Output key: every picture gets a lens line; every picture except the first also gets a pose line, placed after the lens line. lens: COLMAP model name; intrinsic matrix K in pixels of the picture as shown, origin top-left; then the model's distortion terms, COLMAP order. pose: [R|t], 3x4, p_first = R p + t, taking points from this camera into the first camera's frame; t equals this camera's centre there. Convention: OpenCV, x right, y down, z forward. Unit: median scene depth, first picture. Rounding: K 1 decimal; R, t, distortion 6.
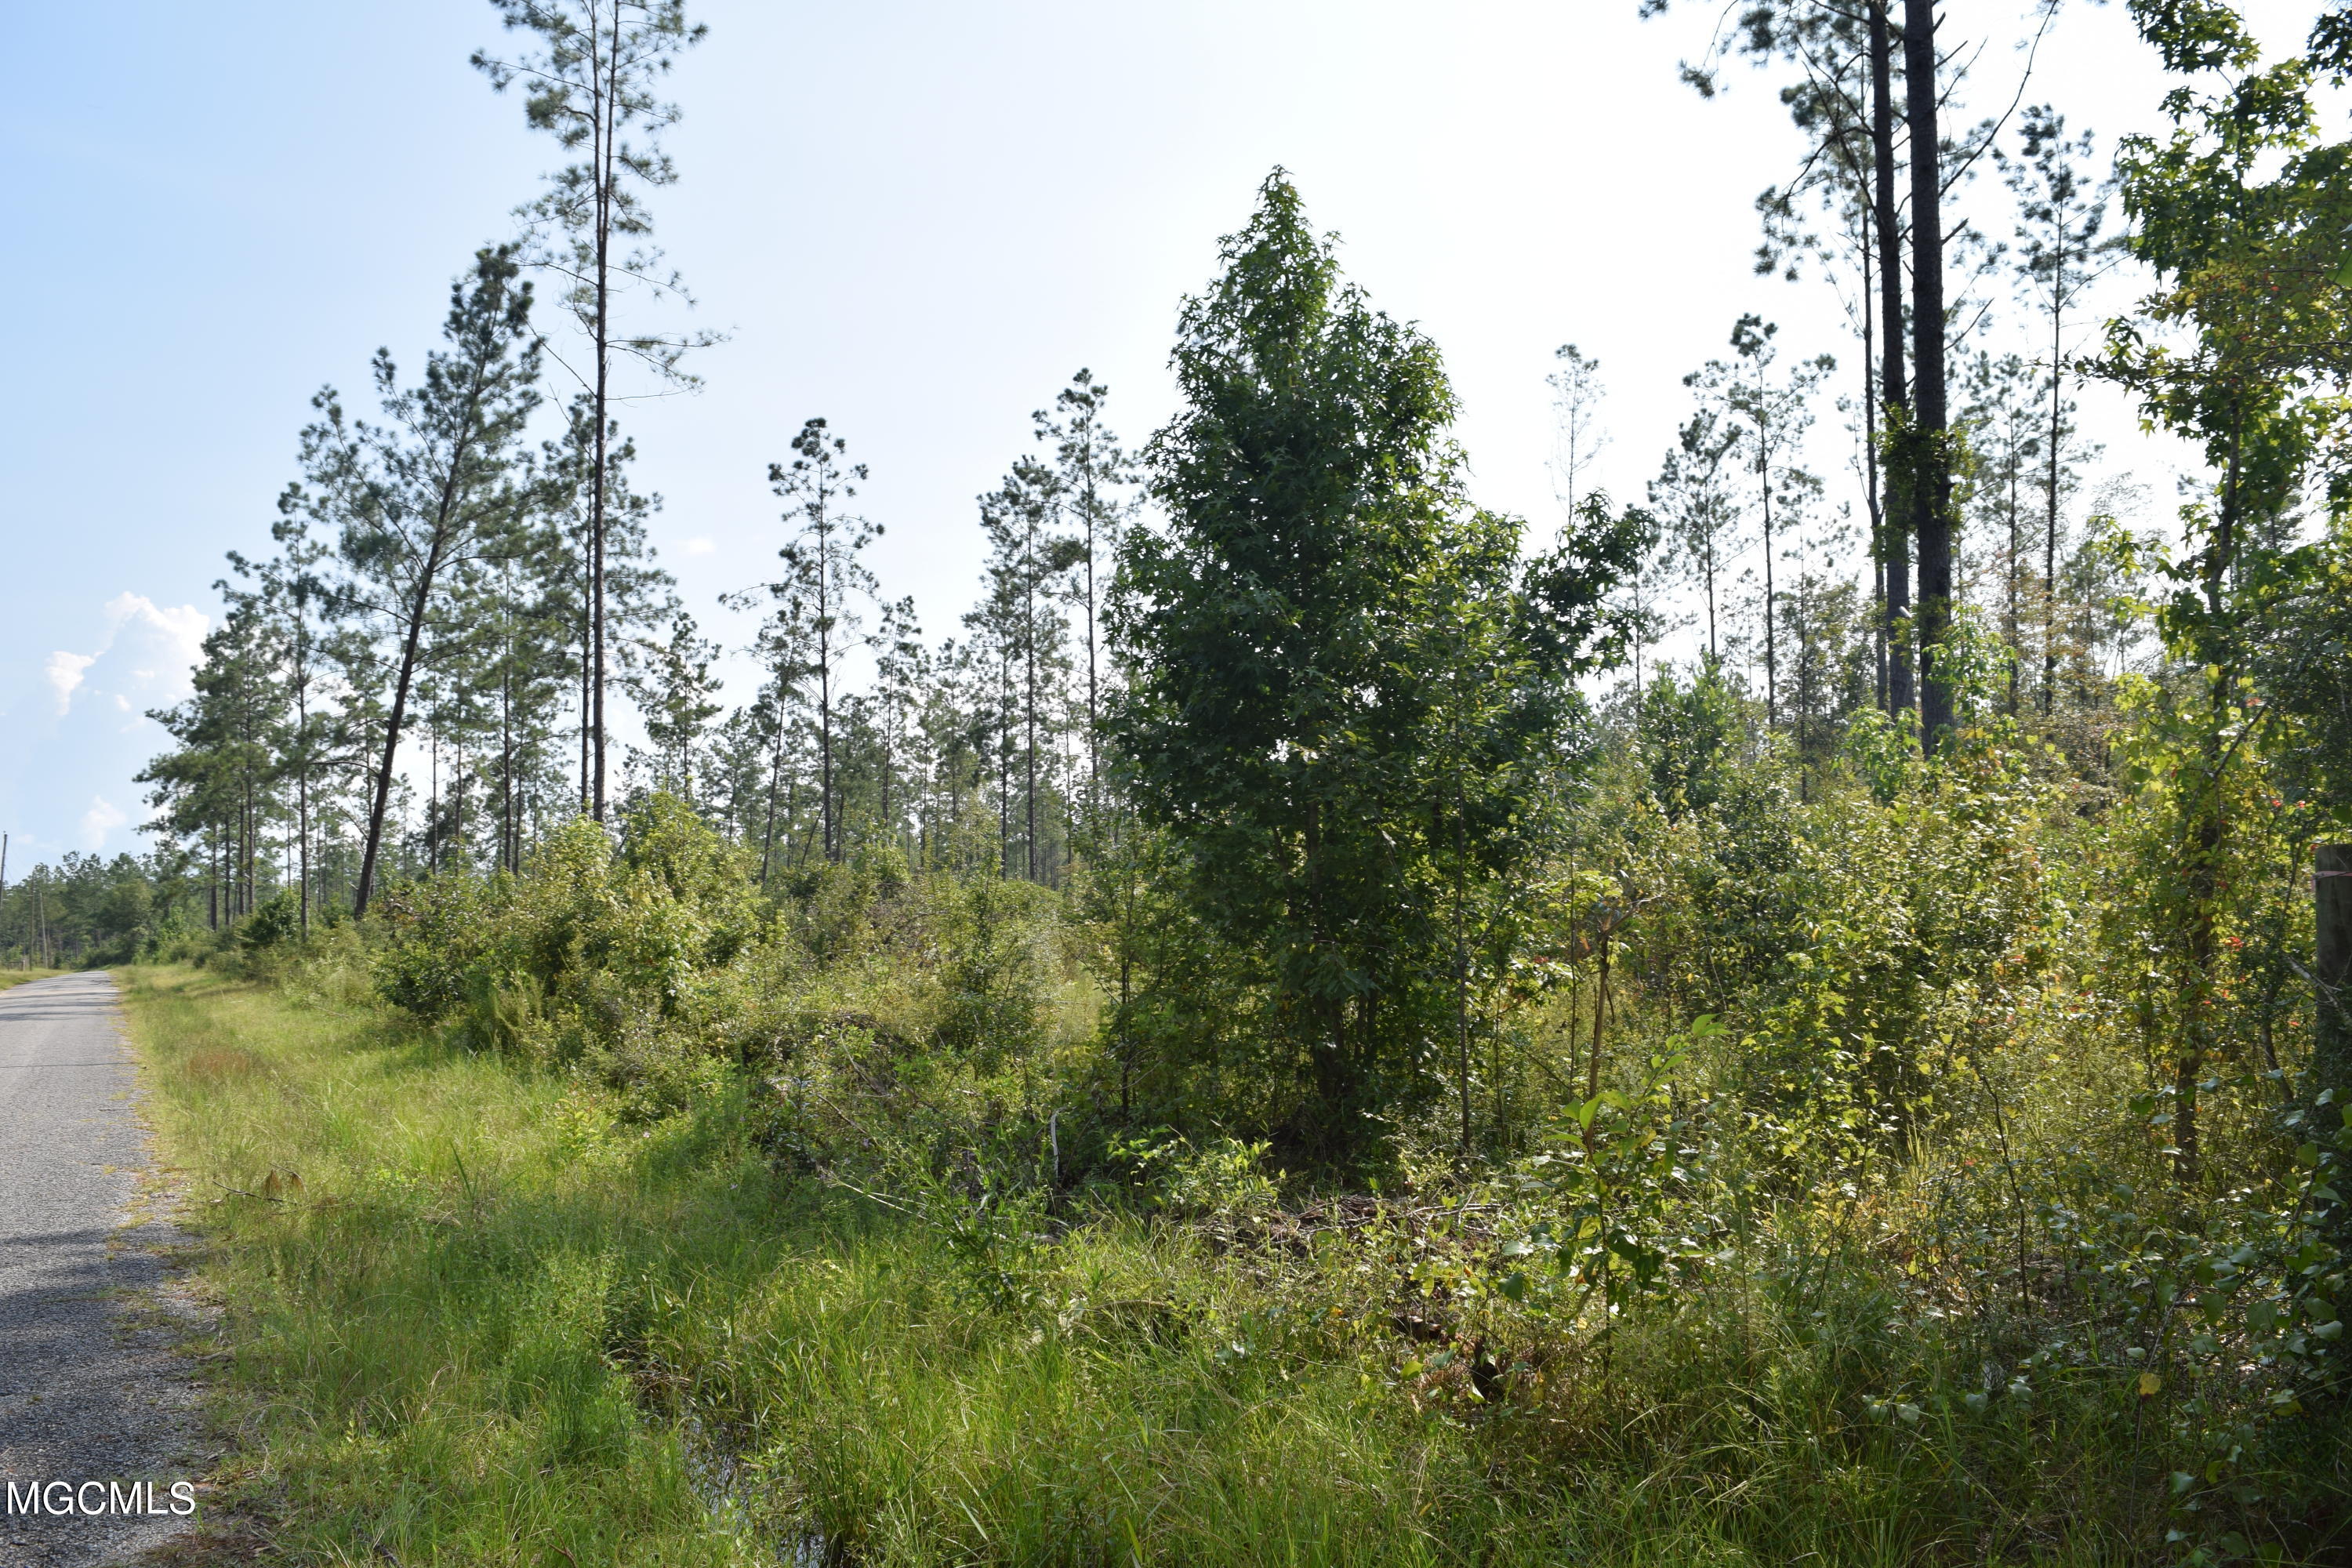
lens RADIAL K [[1939.4, 0, 1163.7], [0, 1939.4, 795.5], [0, 0, 1]] dist [-0.068839, 0.001478]
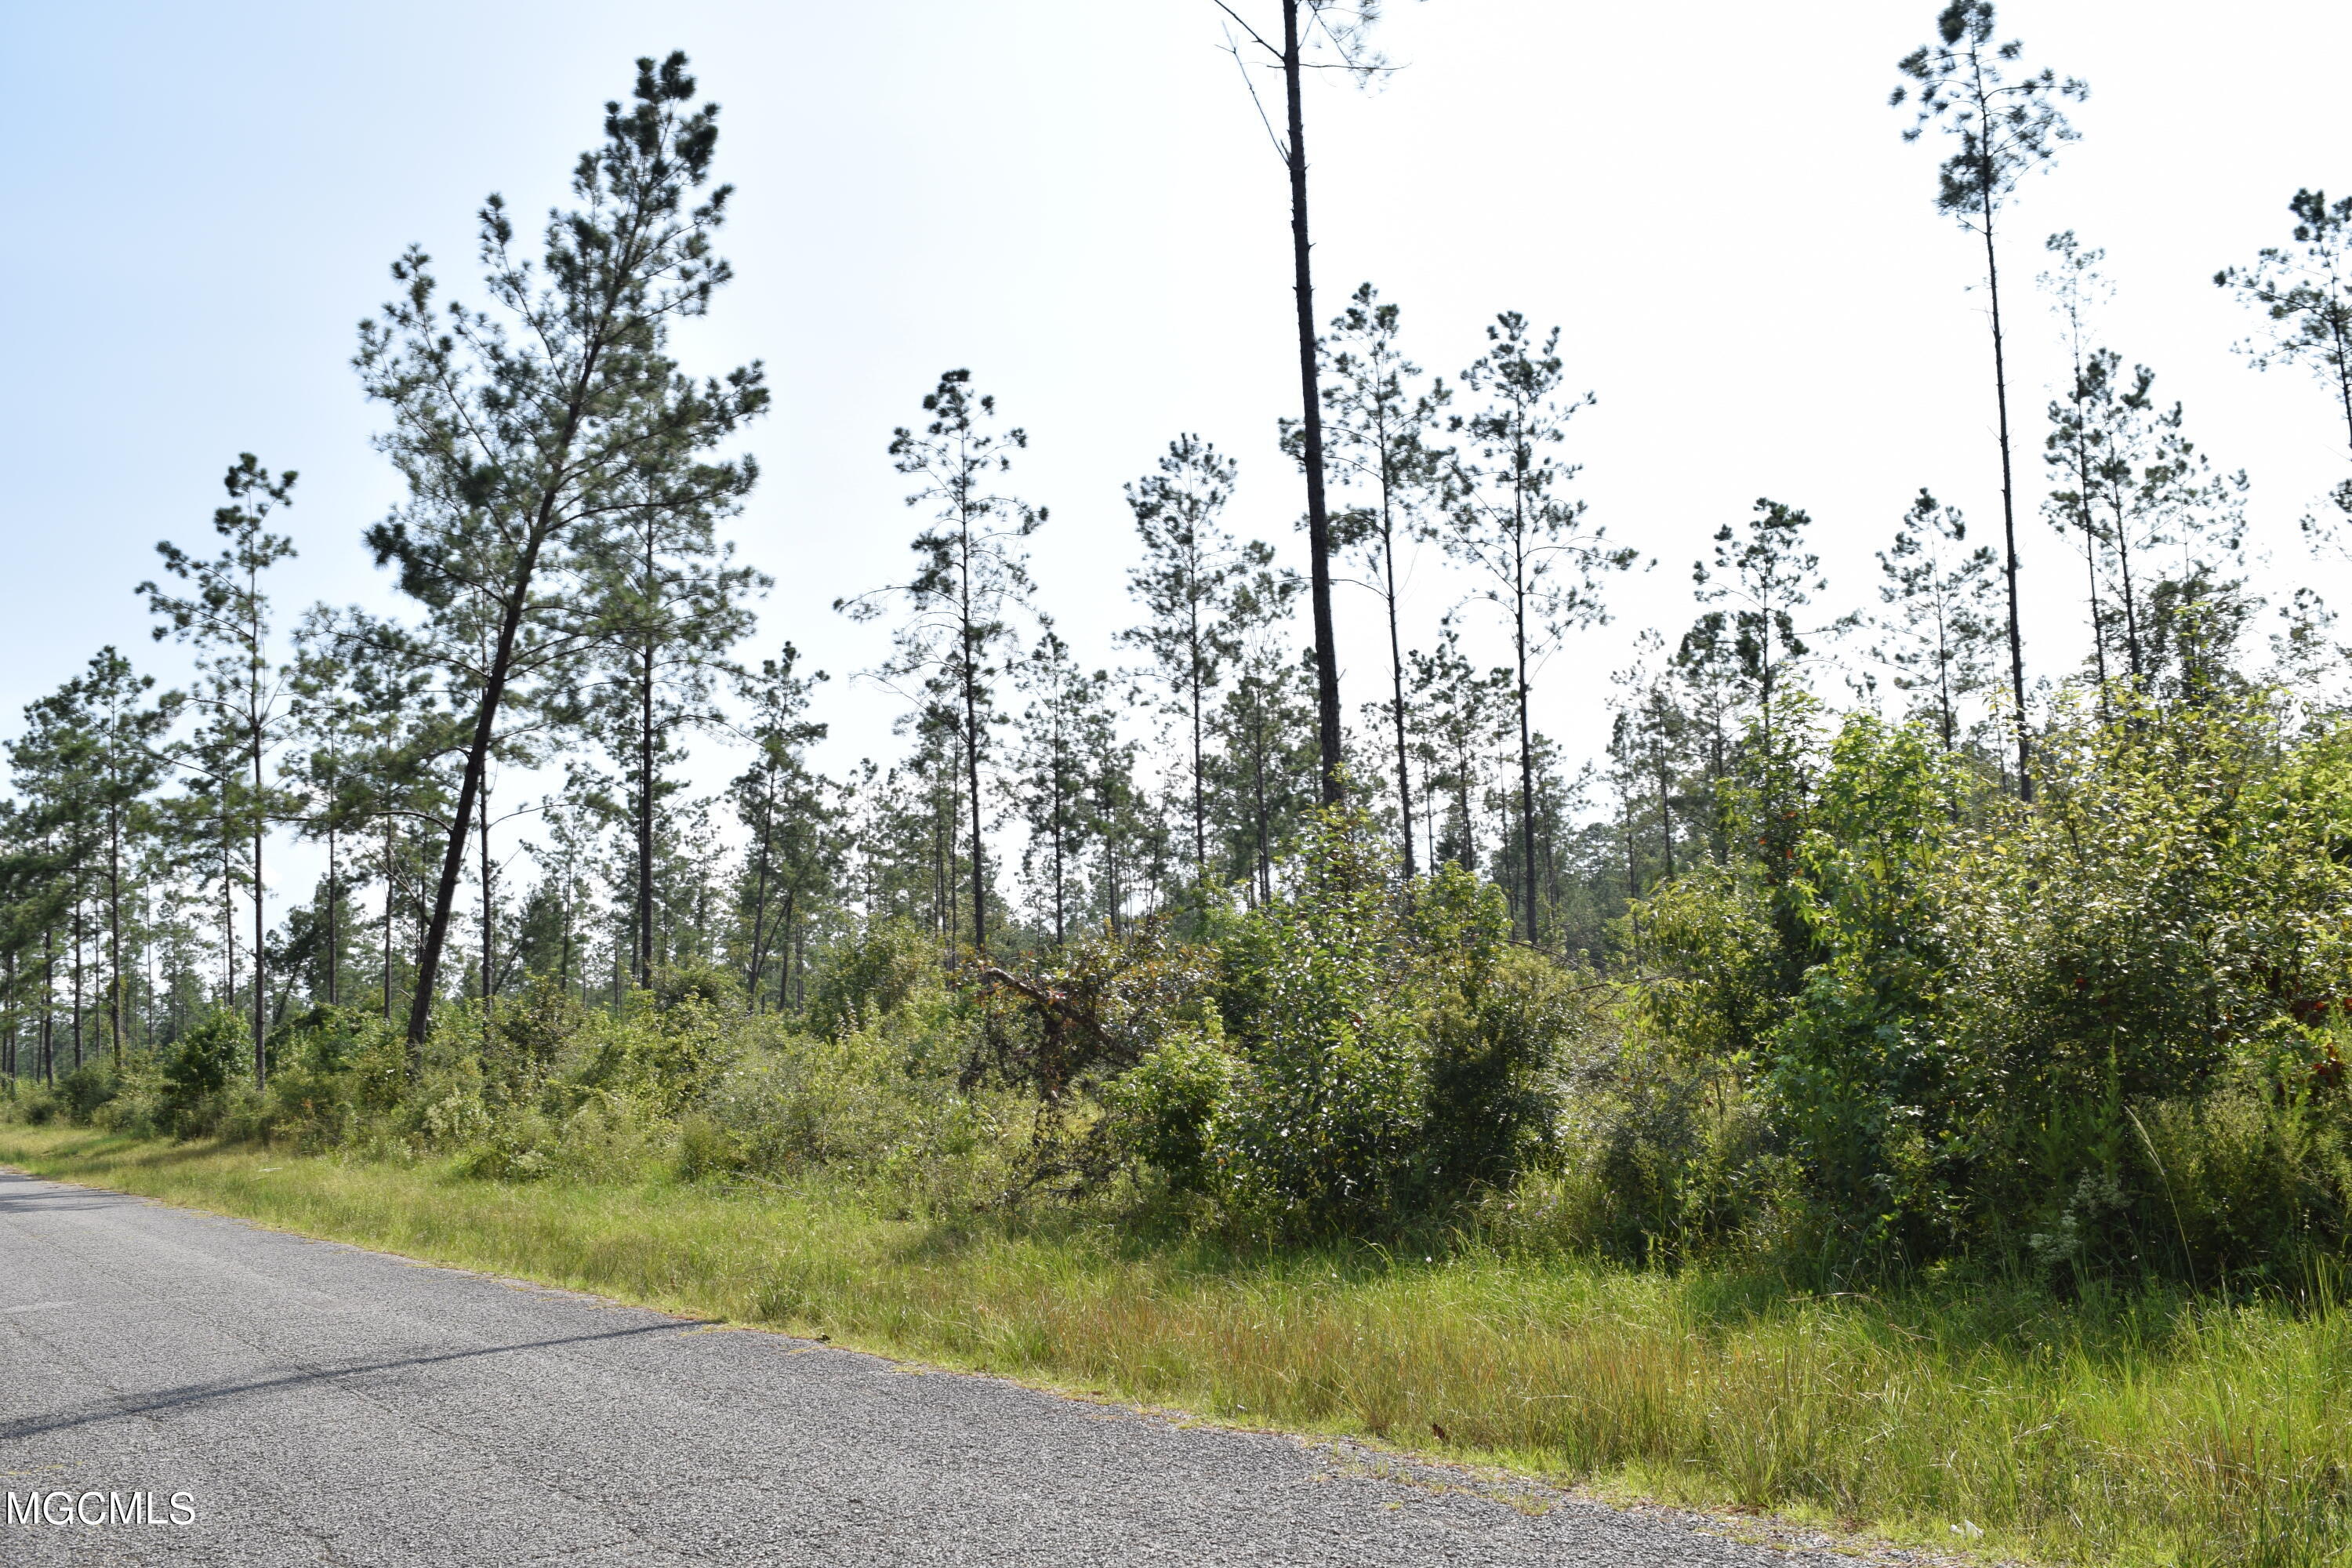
lens RADIAL K [[2069.3, 0, 1152.0], [0, 2069.3, 779.9], [0, 0, 1]] dist [-0.061948, 0.011309]
pose [[0.995824, -0.018824, 0.089333, -0.178716], [0.024408, 0.997788, -0.061832, 0.018533], [-0.087972, 0.063754, 0.994081, 0.193720]]
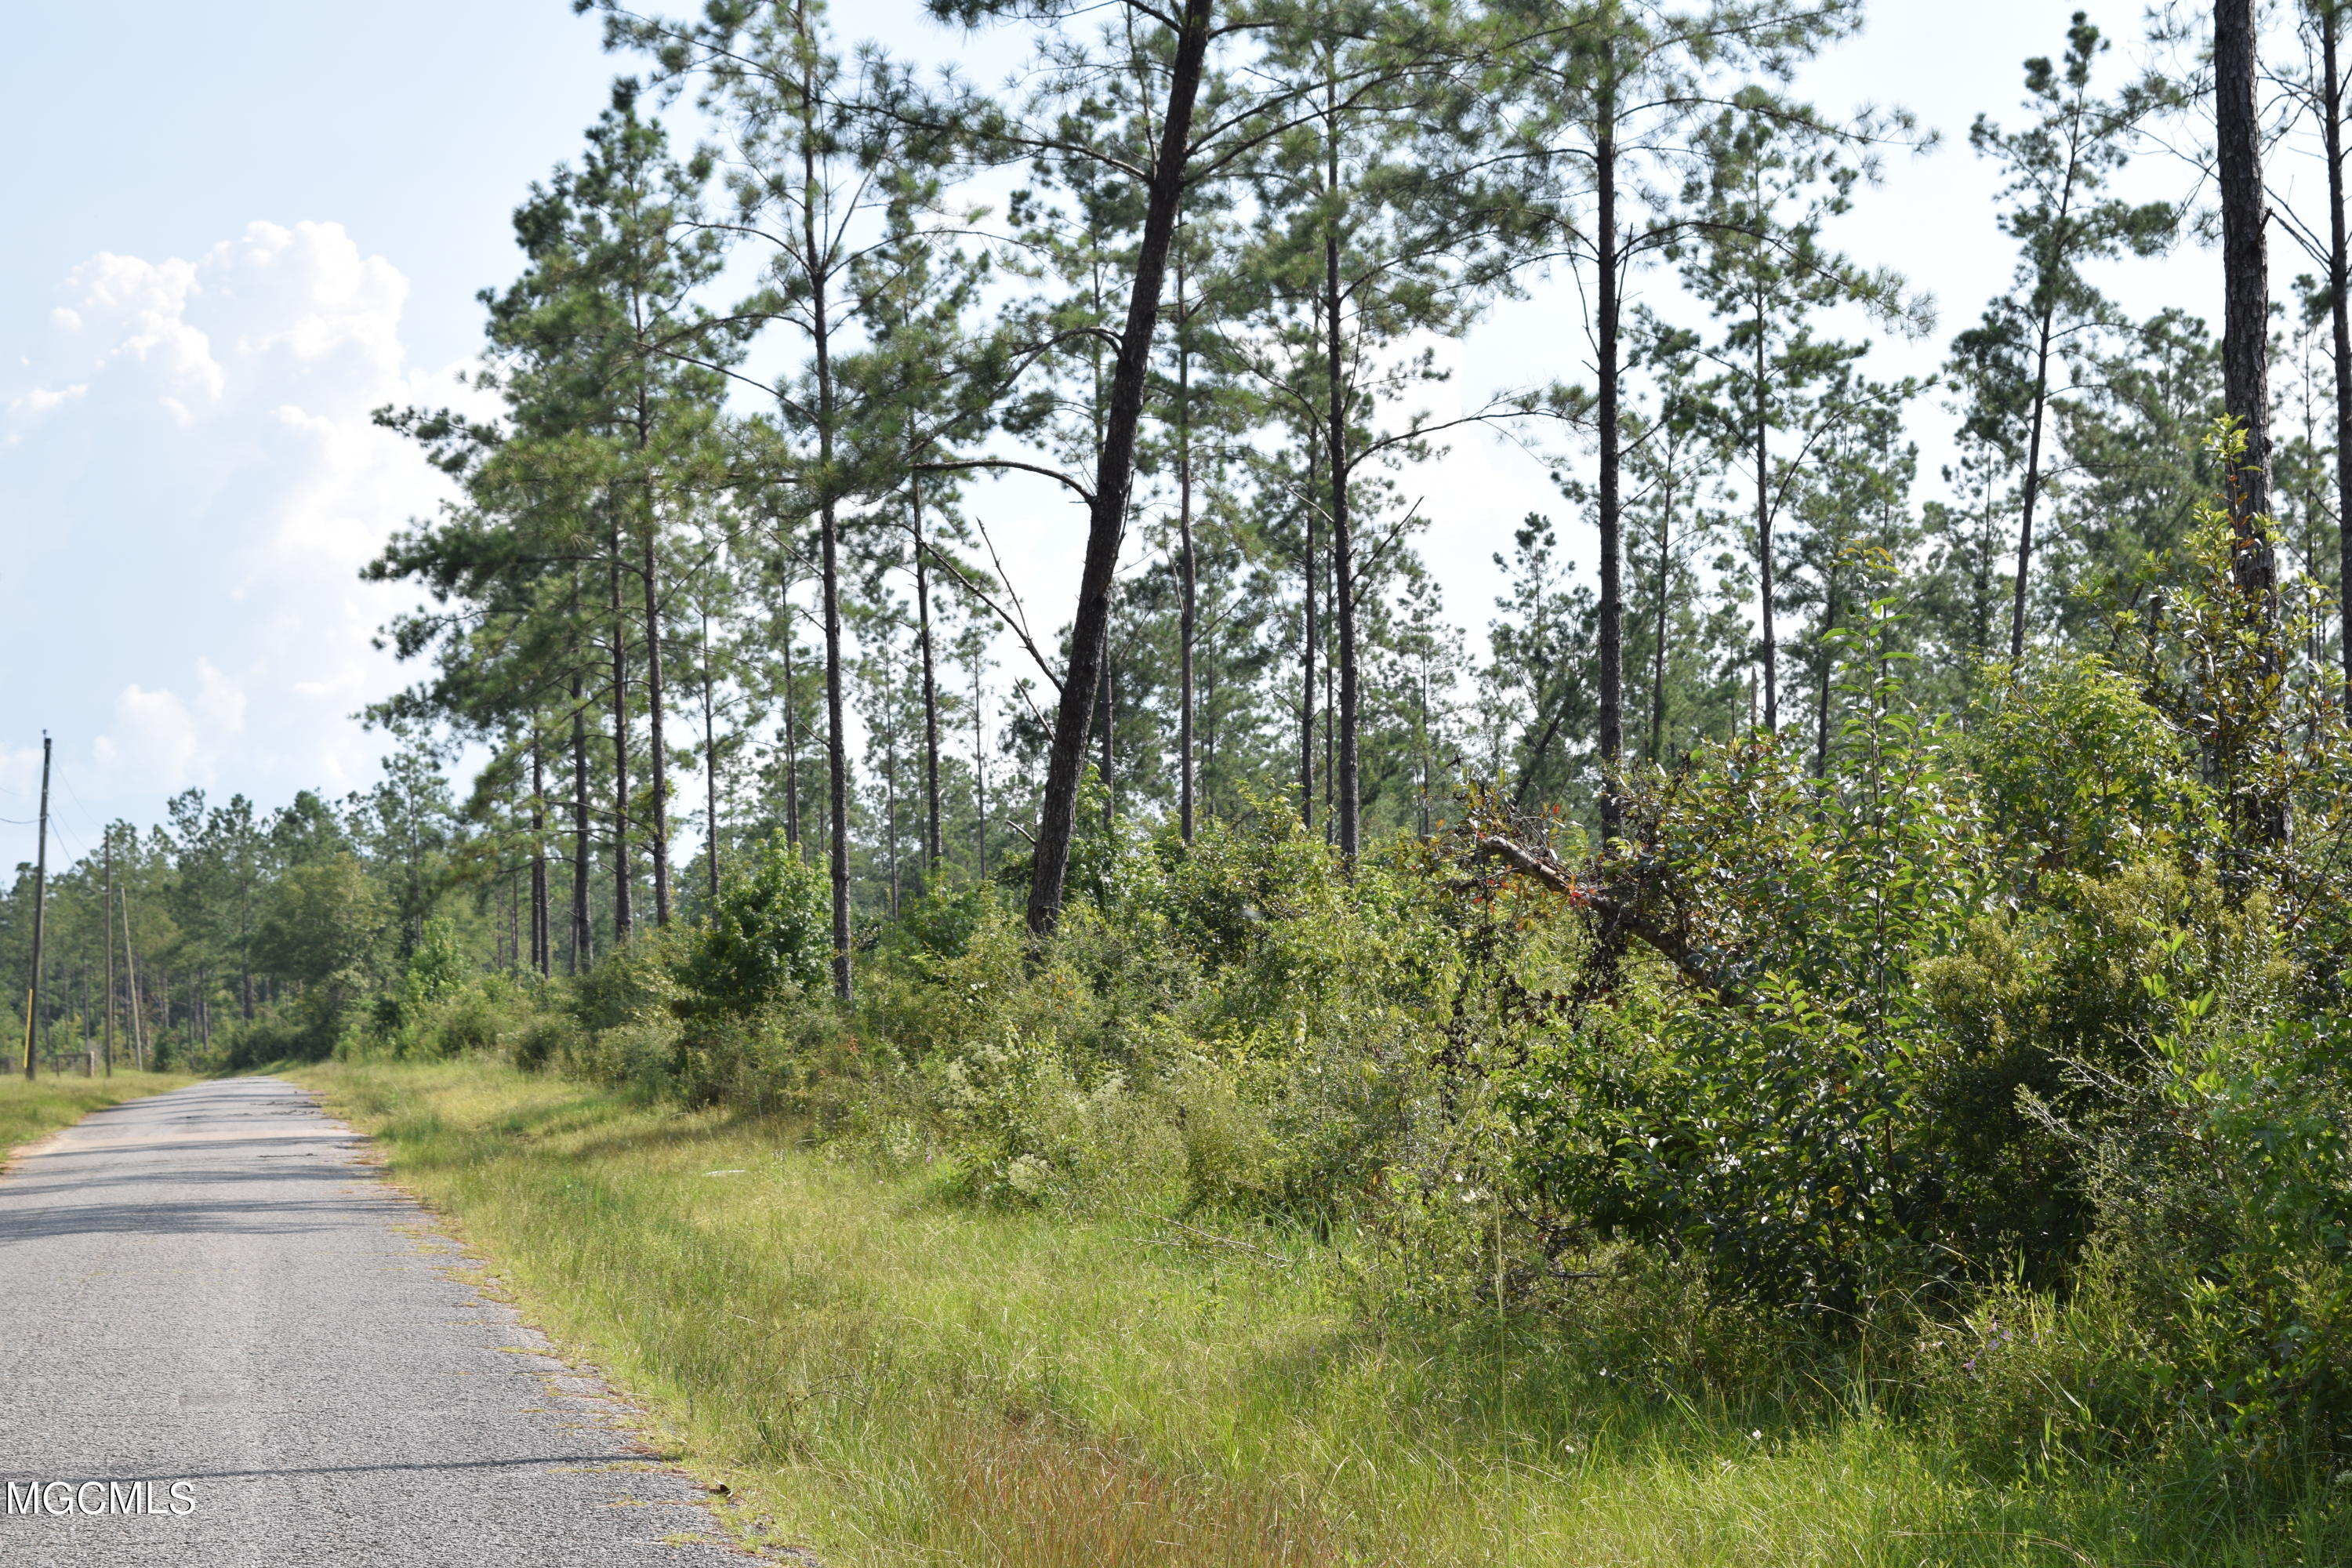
lens RADIAL K [[4895.0, 0, 1152.6], [0, 4895.0, 781.7], [0, 0, 1]] dist [0.109471, 0.000000]
pose [[0.947397, -0.011279, -0.319862, -0.101105], [0.020712, 0.999445, 0.026105, 0.013408], [0.319390, -0.031357, 0.947105, 0.152588]]
